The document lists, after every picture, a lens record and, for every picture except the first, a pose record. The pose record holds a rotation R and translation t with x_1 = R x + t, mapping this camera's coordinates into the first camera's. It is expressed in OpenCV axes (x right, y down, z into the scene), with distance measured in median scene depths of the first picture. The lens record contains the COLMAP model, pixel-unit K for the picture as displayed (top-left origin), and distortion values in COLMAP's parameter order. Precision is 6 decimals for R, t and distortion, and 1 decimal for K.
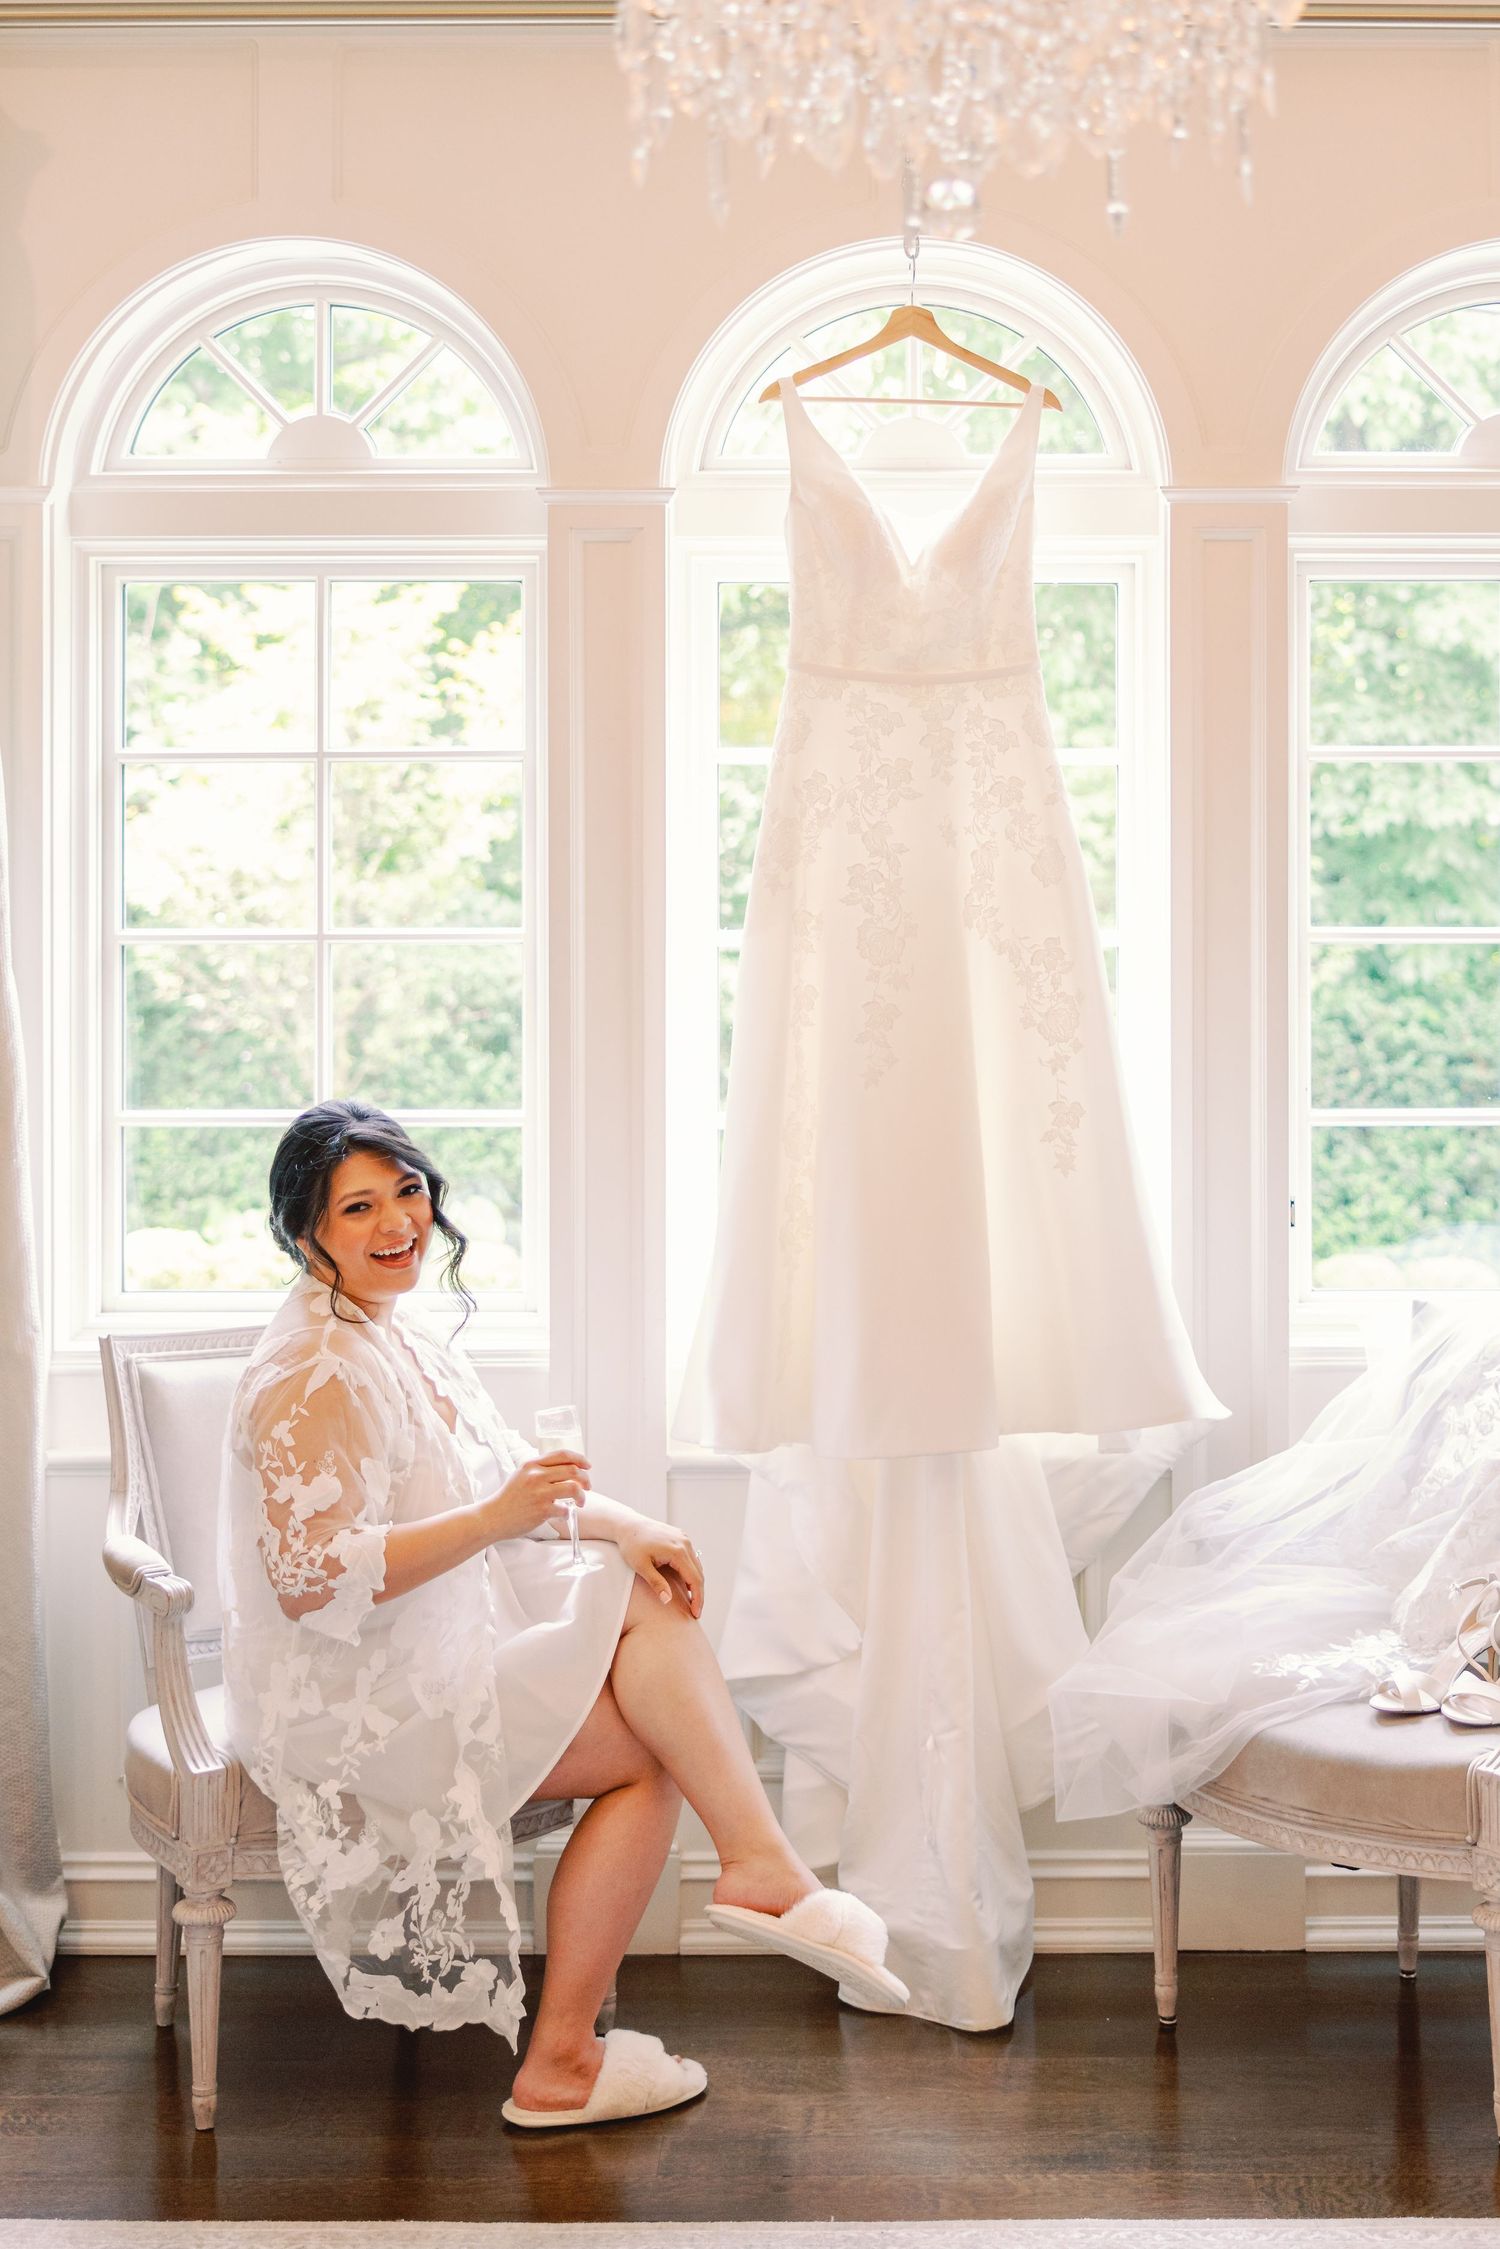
lens RADIAL K [[4242.1, 0, 976.1], [0, 4242.1, 781.7], [0, 0, 1]] dist [-0.046930, -0.026777]
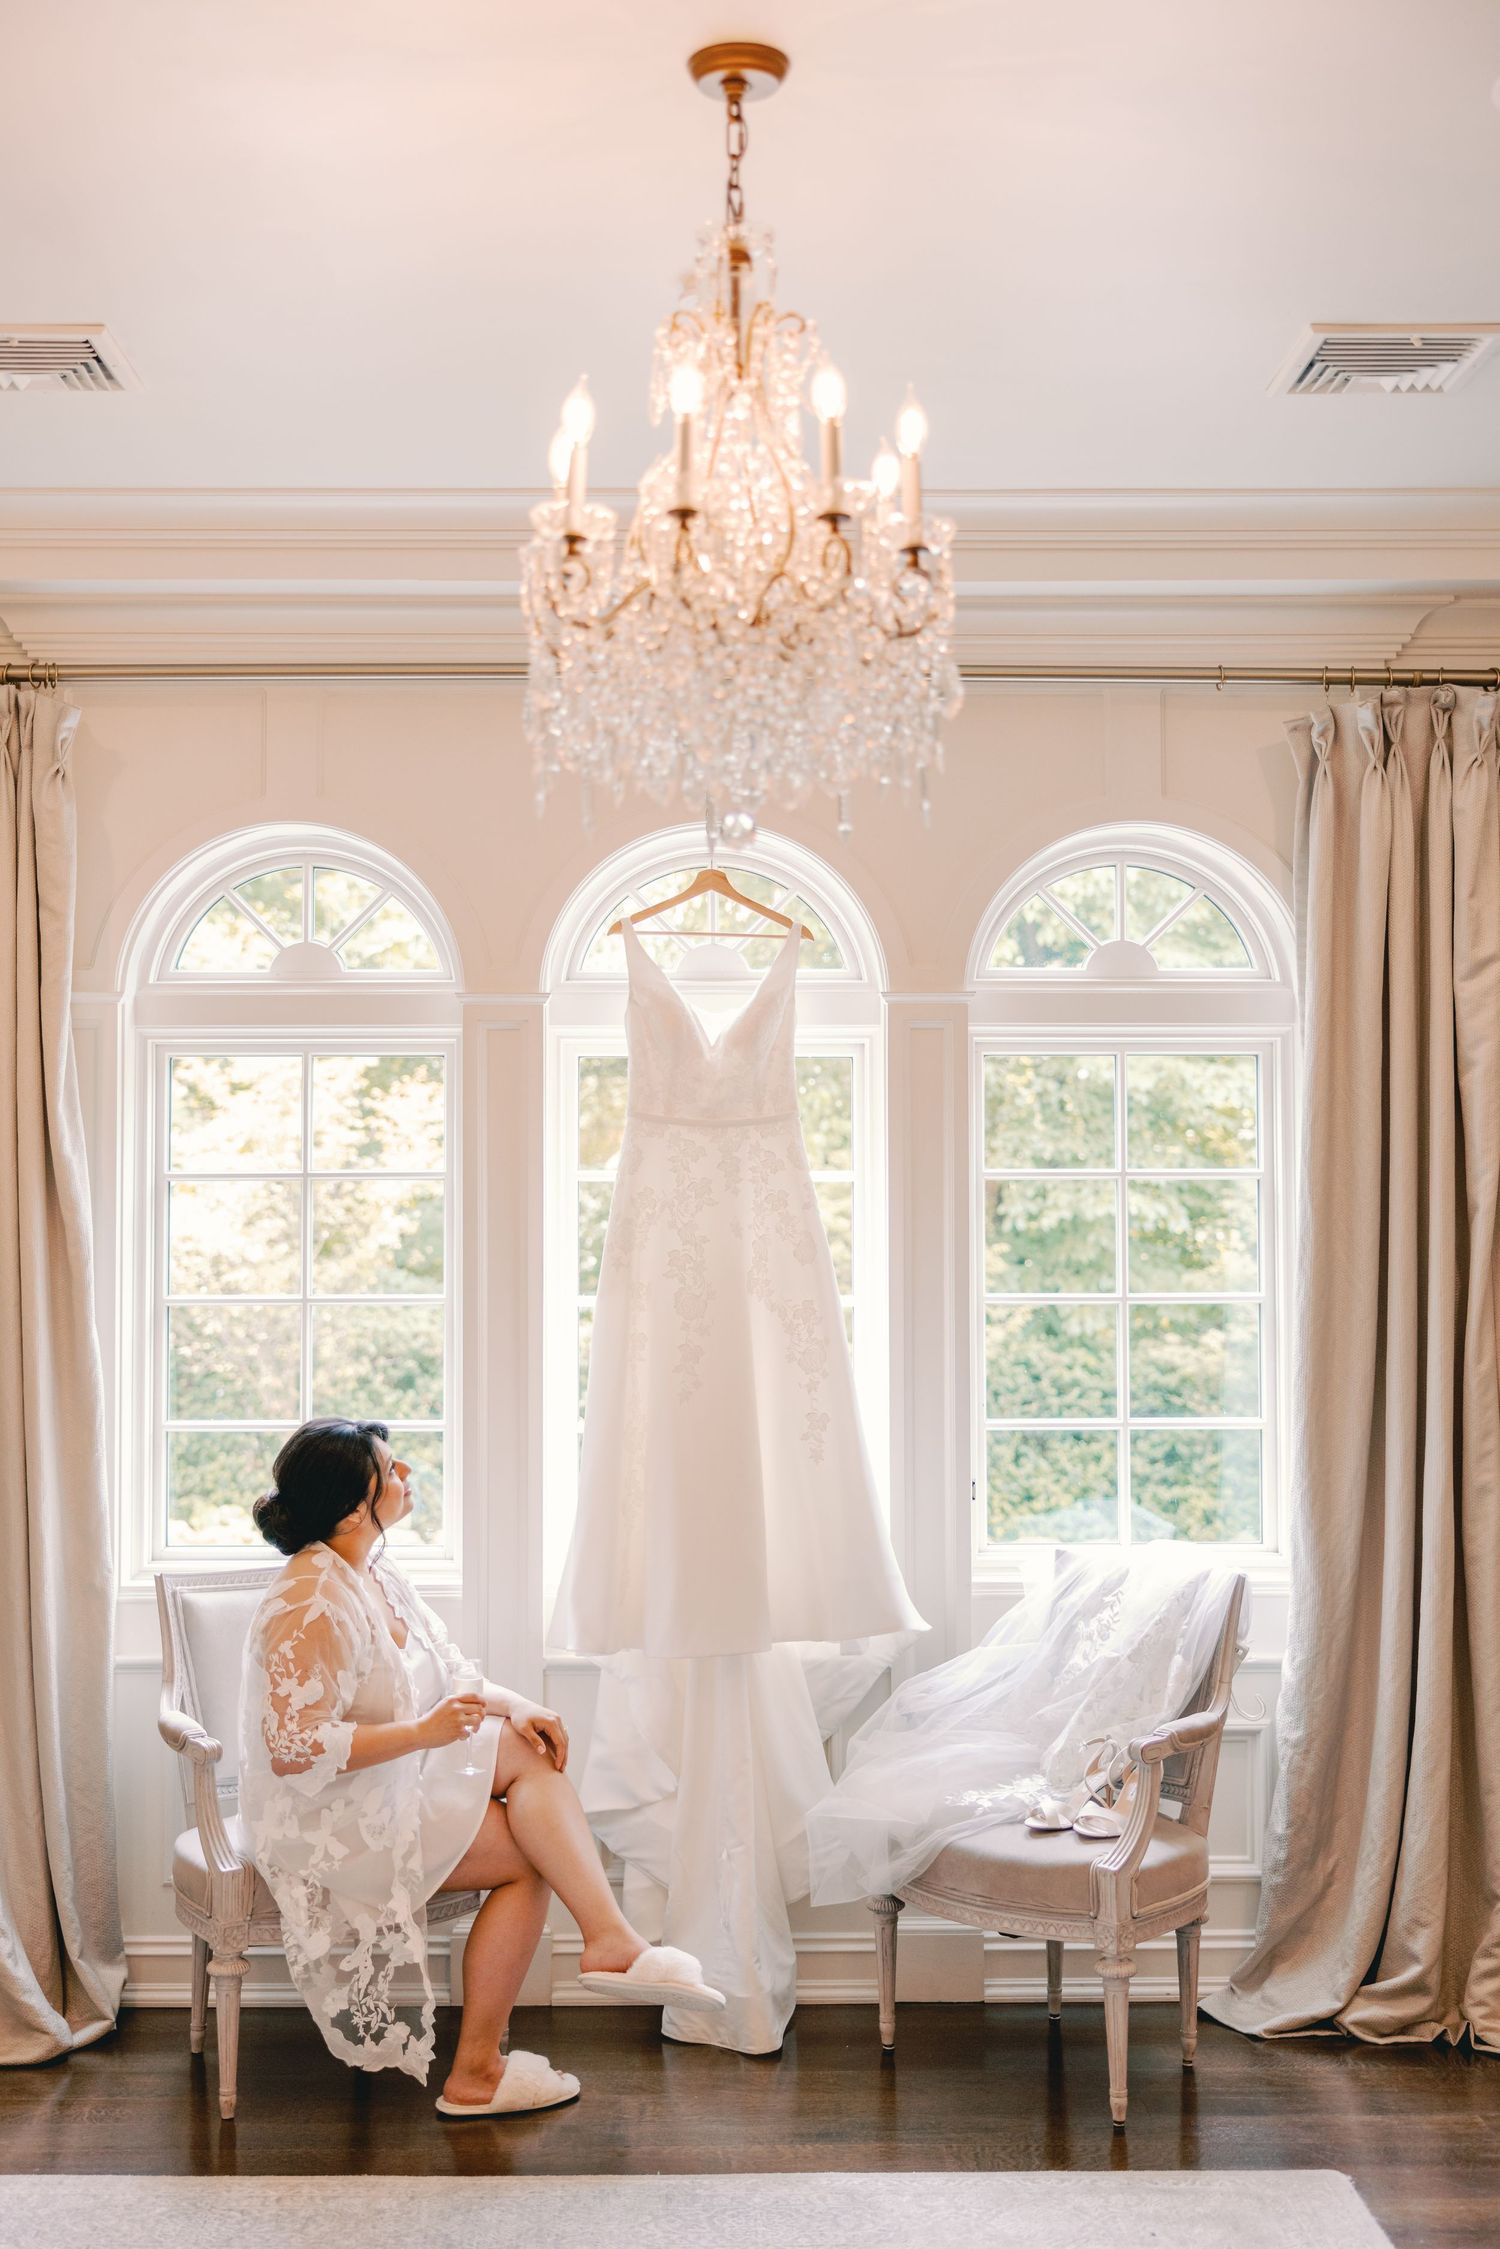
lens RADIAL K [[3414.4, 0, 744.4], [0, 3414.4, 1001.3], [0, 0, 1]] dist [-0.057302, 0.129692]
pose [[0.999991, -0.001370, -0.004087, 0.001075], [0.001149, 0.998566, -0.053514, -0.003260], [0.004154, 0.053509, 0.998559, -0.181736]]
